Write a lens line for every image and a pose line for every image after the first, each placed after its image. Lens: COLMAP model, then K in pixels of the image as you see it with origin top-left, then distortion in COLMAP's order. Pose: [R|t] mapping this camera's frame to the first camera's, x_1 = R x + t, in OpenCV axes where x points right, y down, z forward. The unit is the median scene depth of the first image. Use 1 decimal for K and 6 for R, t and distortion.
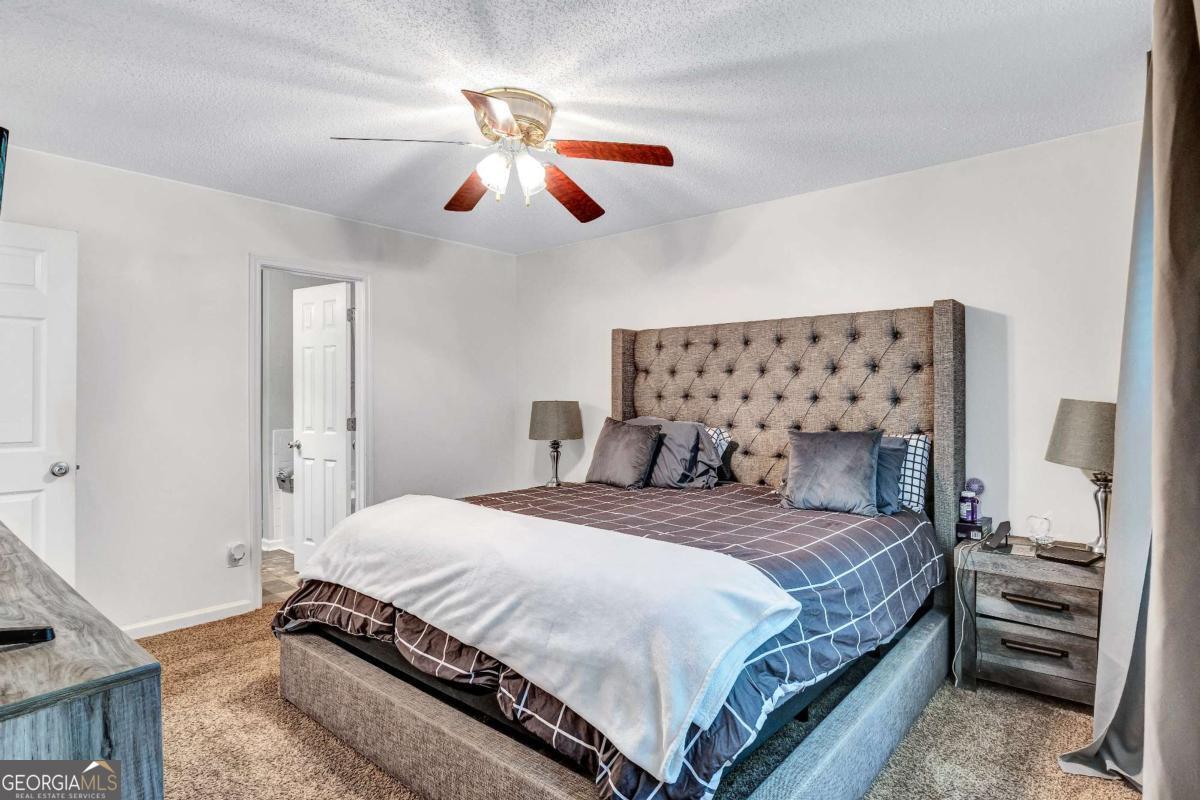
lens RADIAL K [[617.9, 0, 619.3], [0, 617.9, 397.5], [0, 0, 1]] dist [-0.002000, 0.000065]
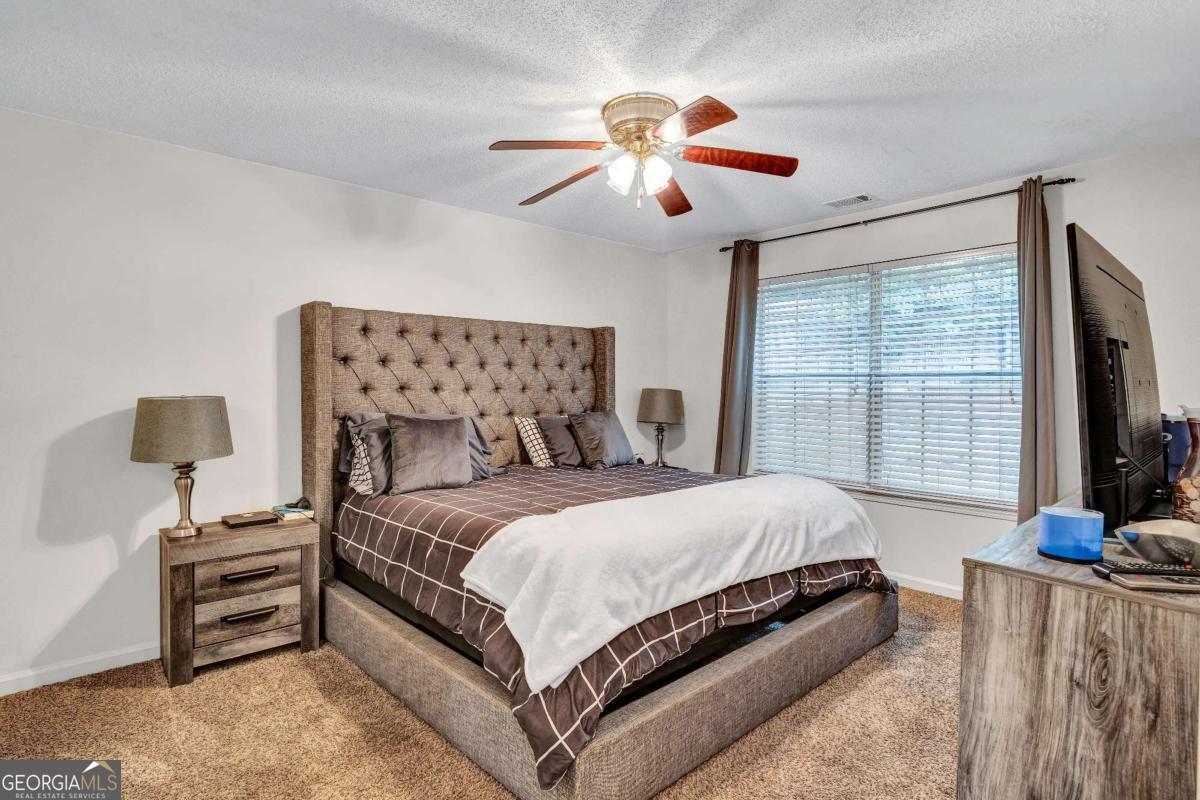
lens RADIAL K [[617.9, 0, 619.3], [0, 617.9, 397.5], [0, 0, 1]] dist [-0.002000, 0.000065]
pose [[0.105197, -0.018126, 0.994286, -0.895120], [0.008218, 0.999816, 0.017358, -0.001655], [-0.994417, 0.006345, 0.105327, 0.675638]]
